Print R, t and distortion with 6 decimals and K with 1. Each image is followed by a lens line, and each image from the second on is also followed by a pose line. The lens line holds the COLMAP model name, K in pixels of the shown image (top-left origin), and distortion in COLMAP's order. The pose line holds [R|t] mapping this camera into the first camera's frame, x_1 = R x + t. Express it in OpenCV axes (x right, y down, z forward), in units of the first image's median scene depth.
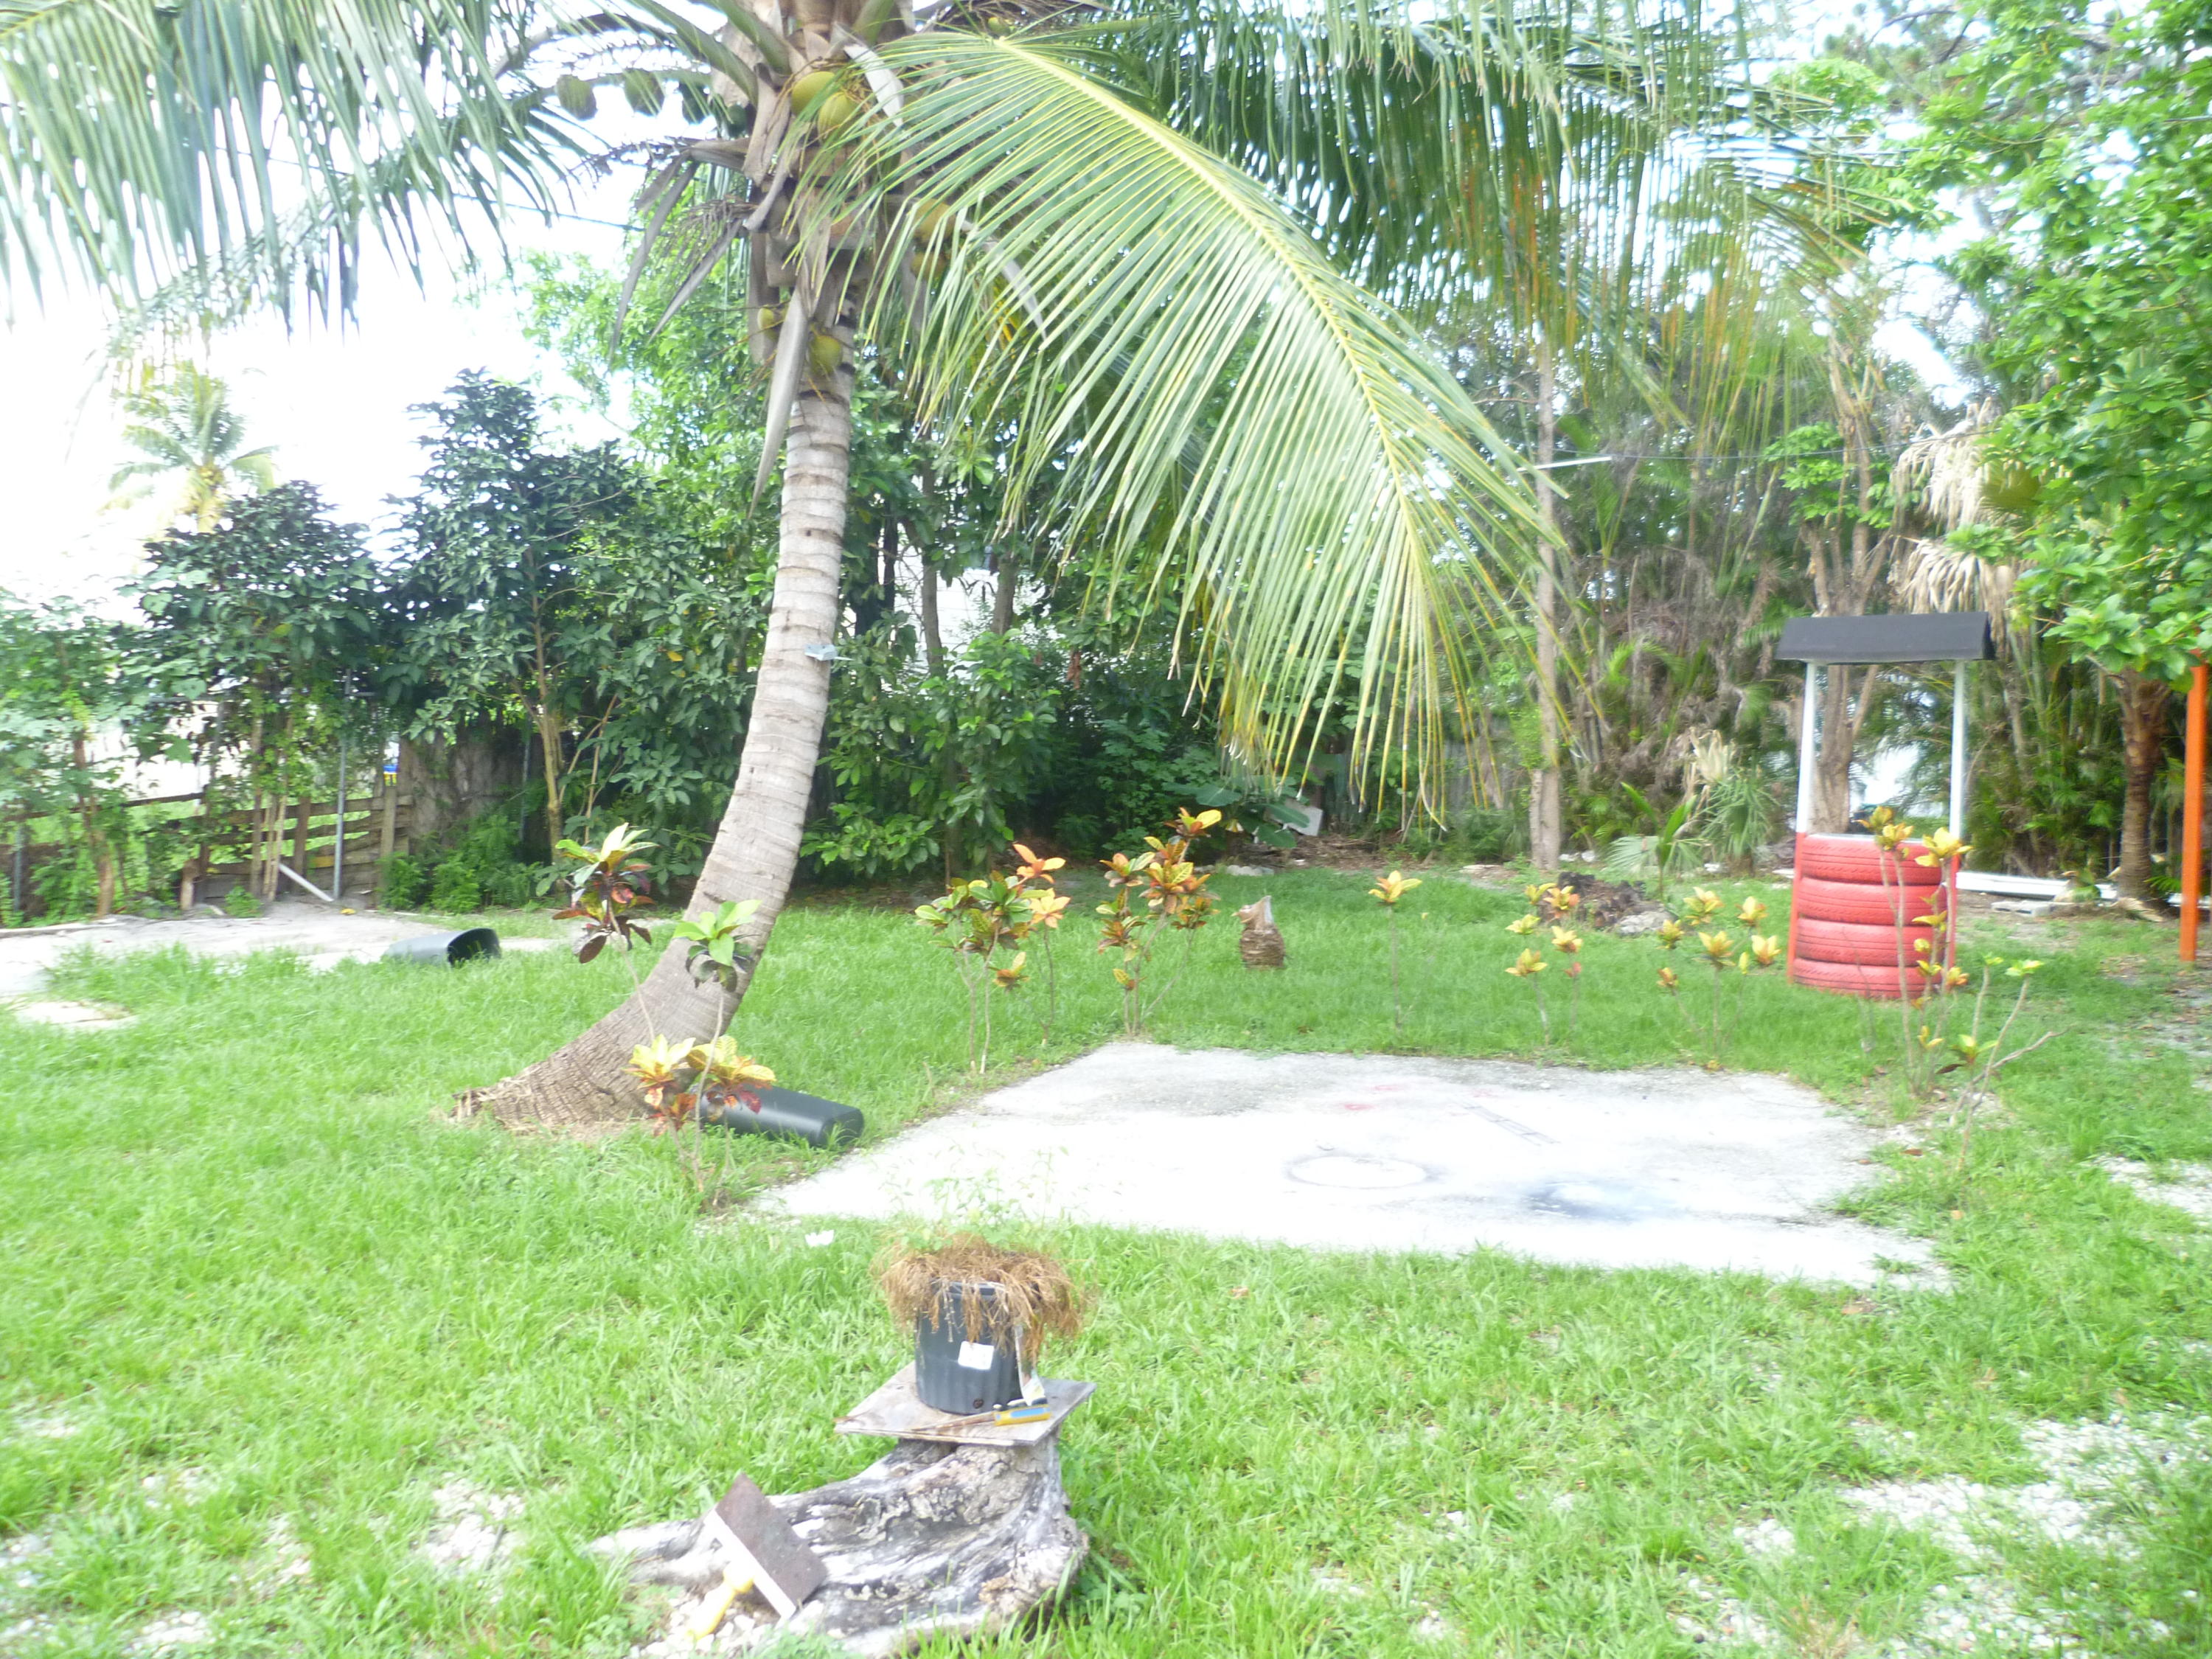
lens RADIAL K [[1811.1, 0, 1097.2], [0, 1811.1, 842.8], [0, 0, 1]] dist [-0.095797, 0.034055]
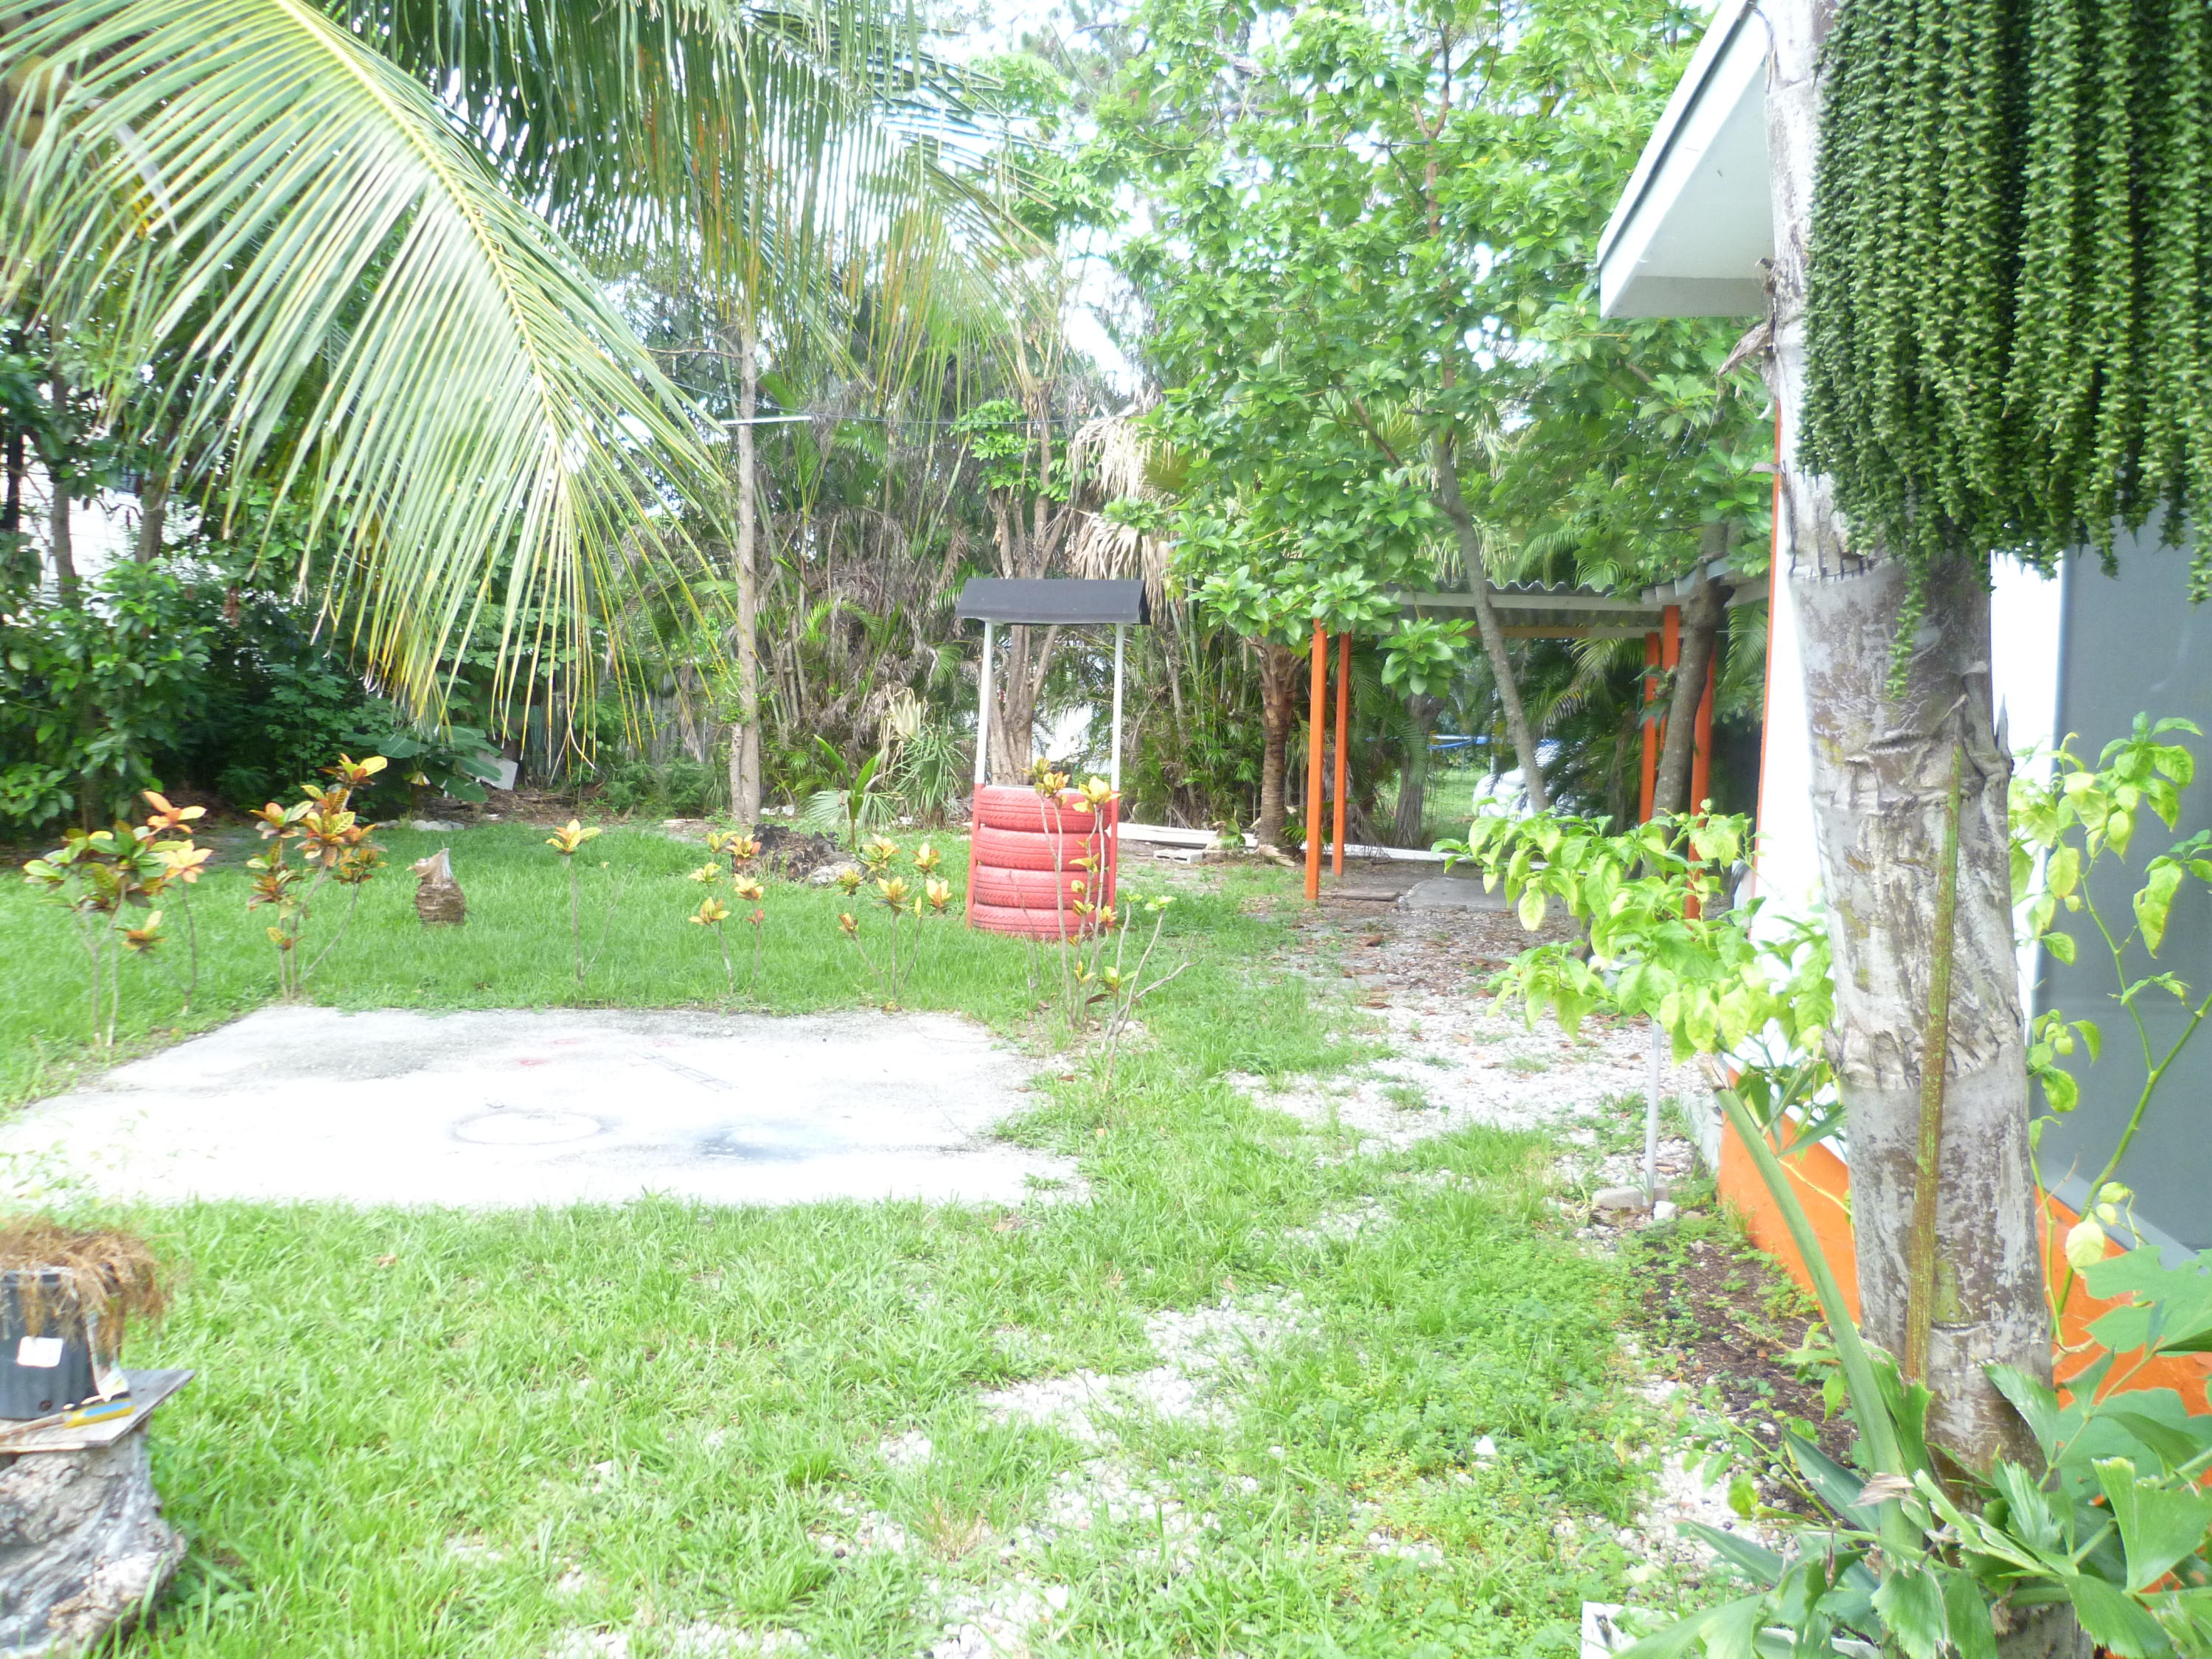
lens RADIAL K [[1811.1, 0, 1099.1], [0, 1811.1, 831.3], [0, 0, 1]] dist [-0.095797, 0.034055]
pose [[0.908432, -0.007322, 0.417968, 0.011781], [0.000181, 0.999853, 0.017123, 0.003661], [-0.418032, -0.015480, 0.908300, 0.001814]]
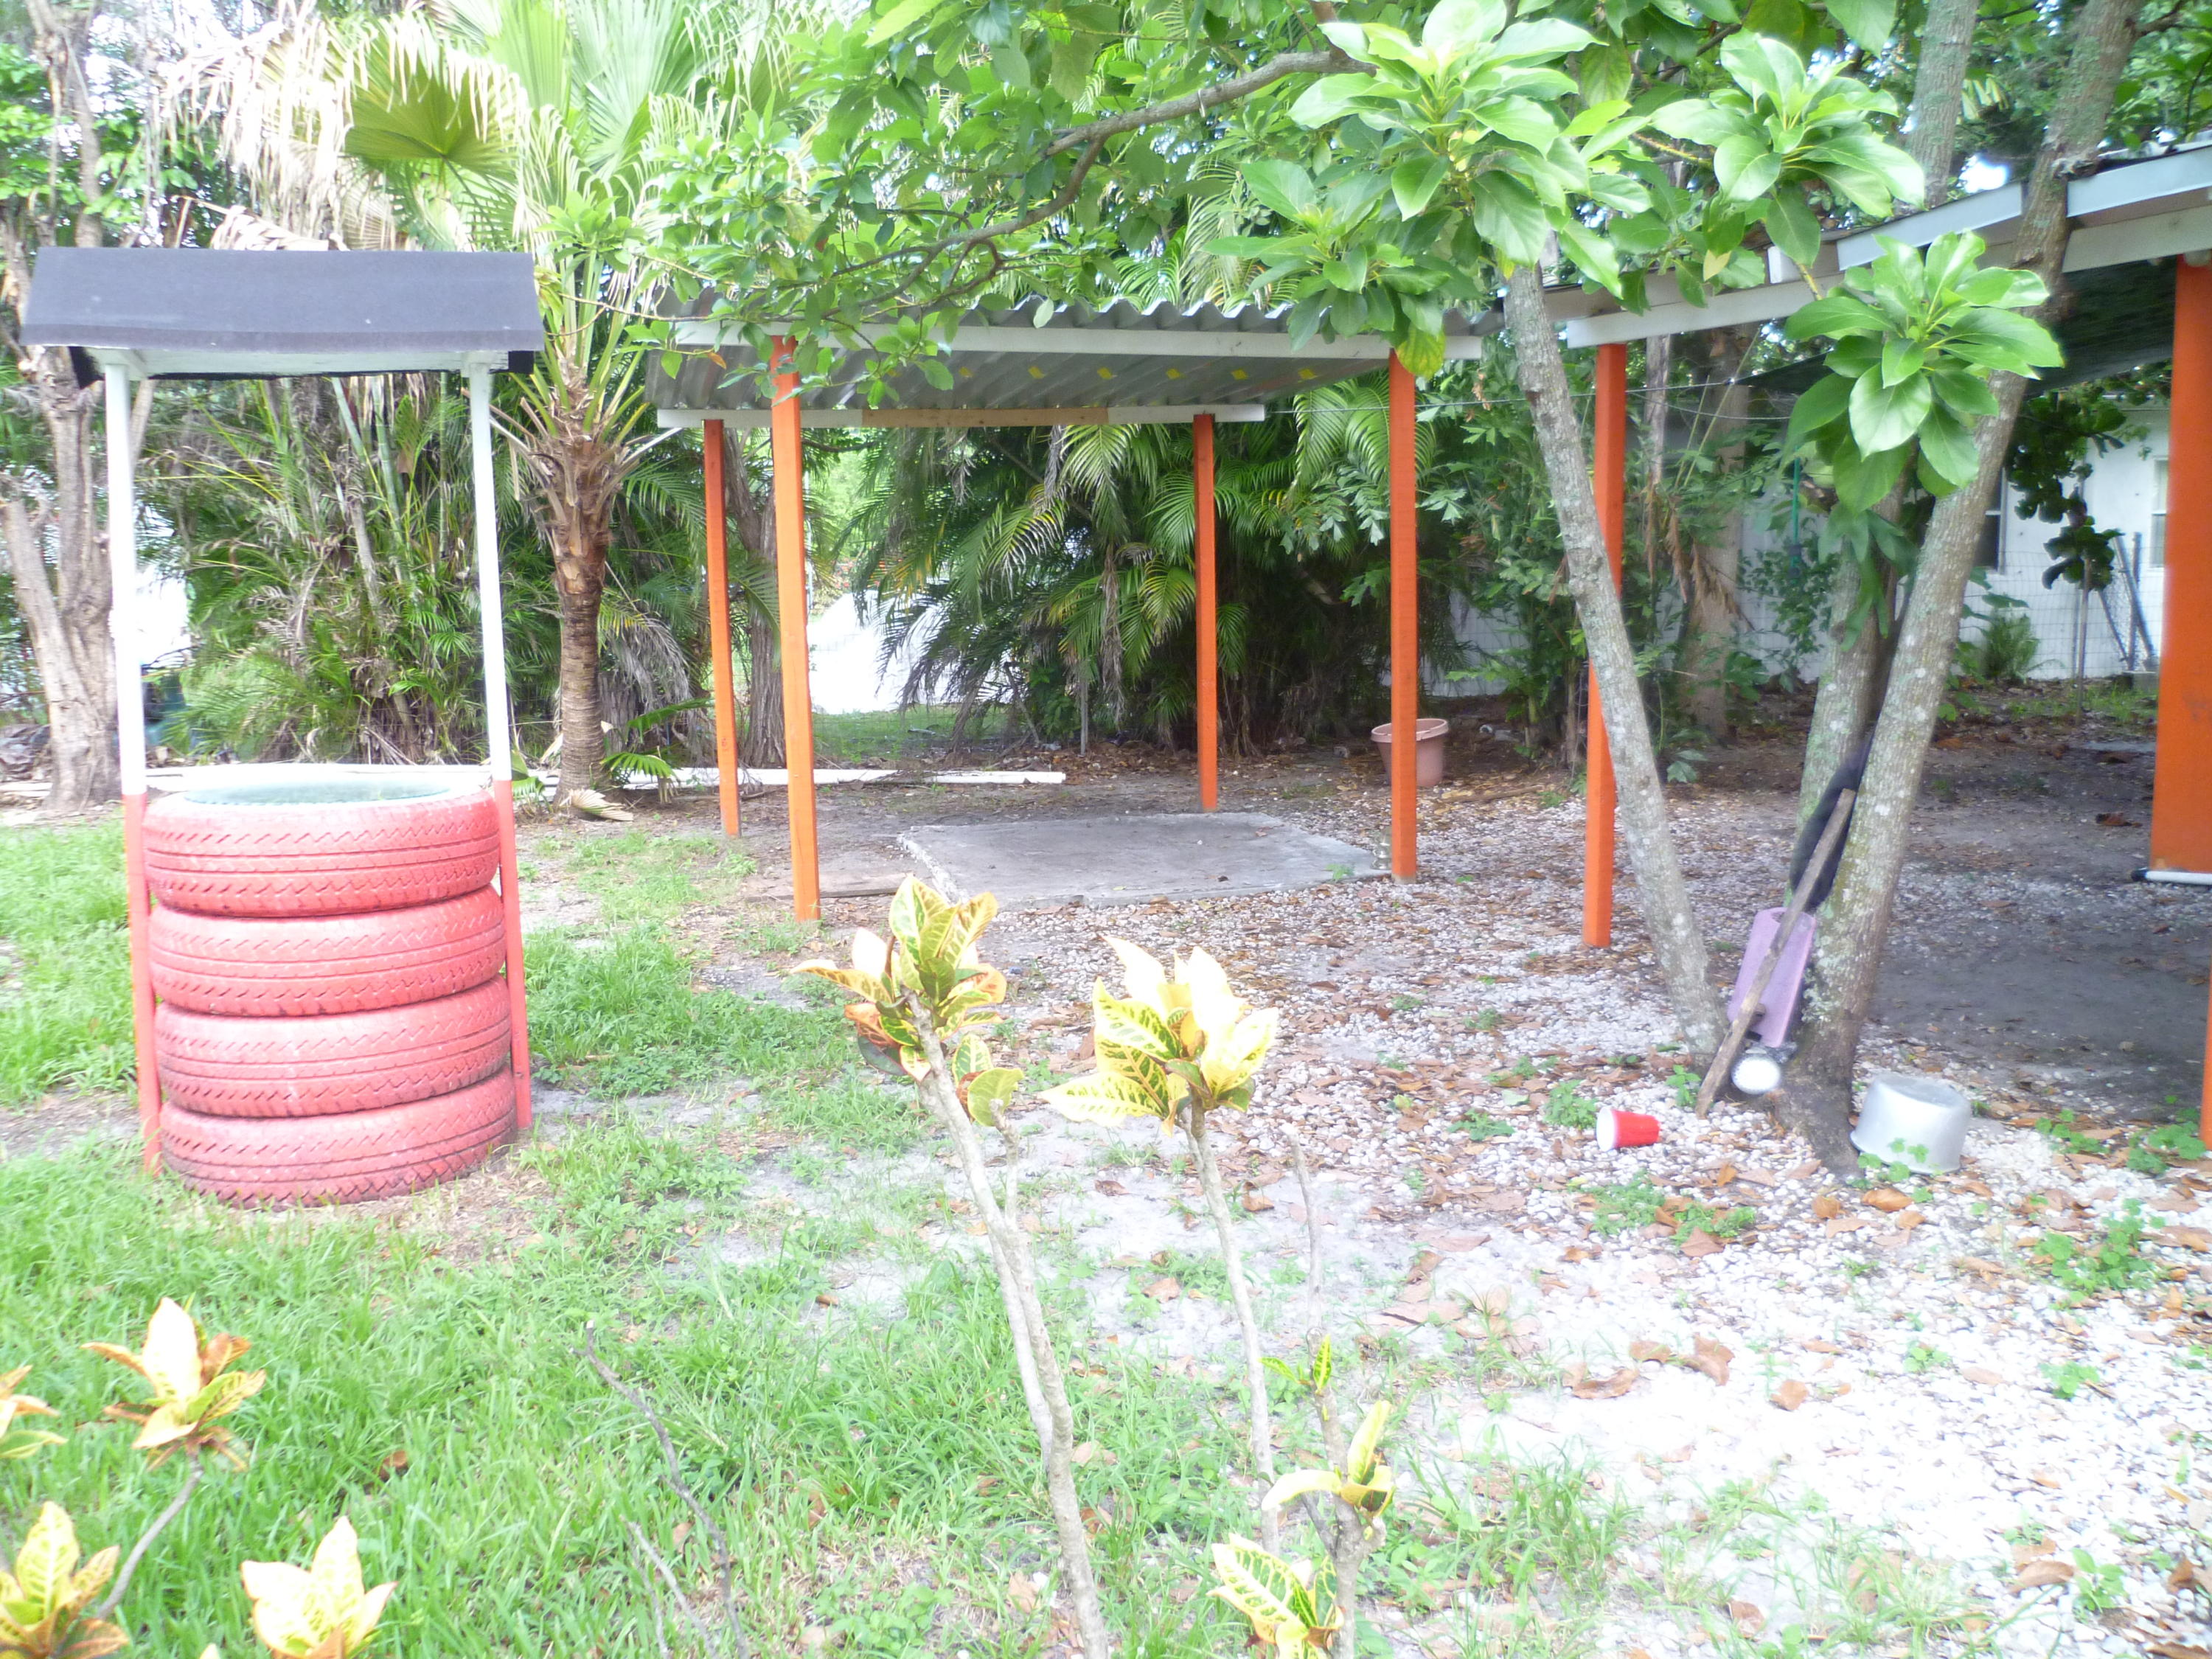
lens RADIAL K [[1811.1, 0, 1062.1], [0, 1811.1, 833.8], [0, 0, 1]] dist [-0.095797, 0.034055]
pose [[0.598006, -0.133675, 0.790265, 0.190029], [0.064147, 0.990813, 0.119057, -0.027884], [-0.798920, -0.020503, 0.601087, 0.553093]]
